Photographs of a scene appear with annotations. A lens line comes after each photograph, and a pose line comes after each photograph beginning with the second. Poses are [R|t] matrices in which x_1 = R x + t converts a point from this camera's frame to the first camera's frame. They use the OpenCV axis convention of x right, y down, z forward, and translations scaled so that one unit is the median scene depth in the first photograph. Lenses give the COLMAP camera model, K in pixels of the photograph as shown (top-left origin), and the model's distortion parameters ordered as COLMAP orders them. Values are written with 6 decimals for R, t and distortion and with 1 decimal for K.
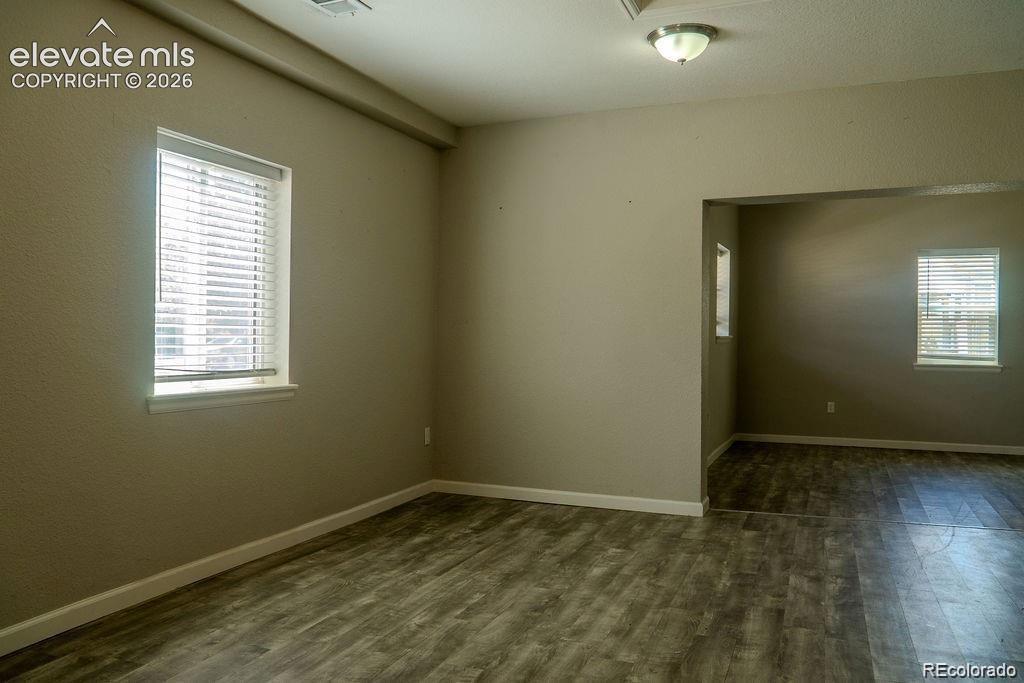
lens RADIAL K [[790.9, 0, 513.4], [0, 790.9, 340.6], [0, 0, 1]] dist [-0.003842, -0.021957]
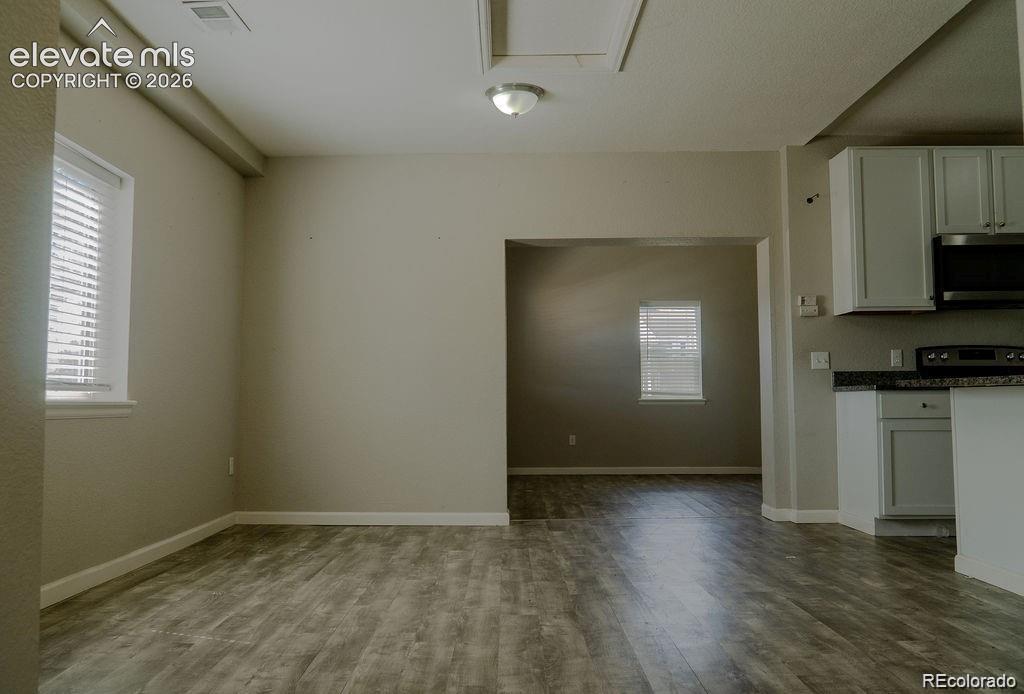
lens RADIAL K [[802.4, 0, 512.9], [0, 802.4, 339.2], [0, 0, 1]] dist [-0.007130, -0.006812]
pose [[0.933306, 0.013858, 0.358815, -0.141737], [0.013361, 0.997223, -0.073267, 0.042379], [-0.358834, 0.073174, 0.930529, -0.049699]]
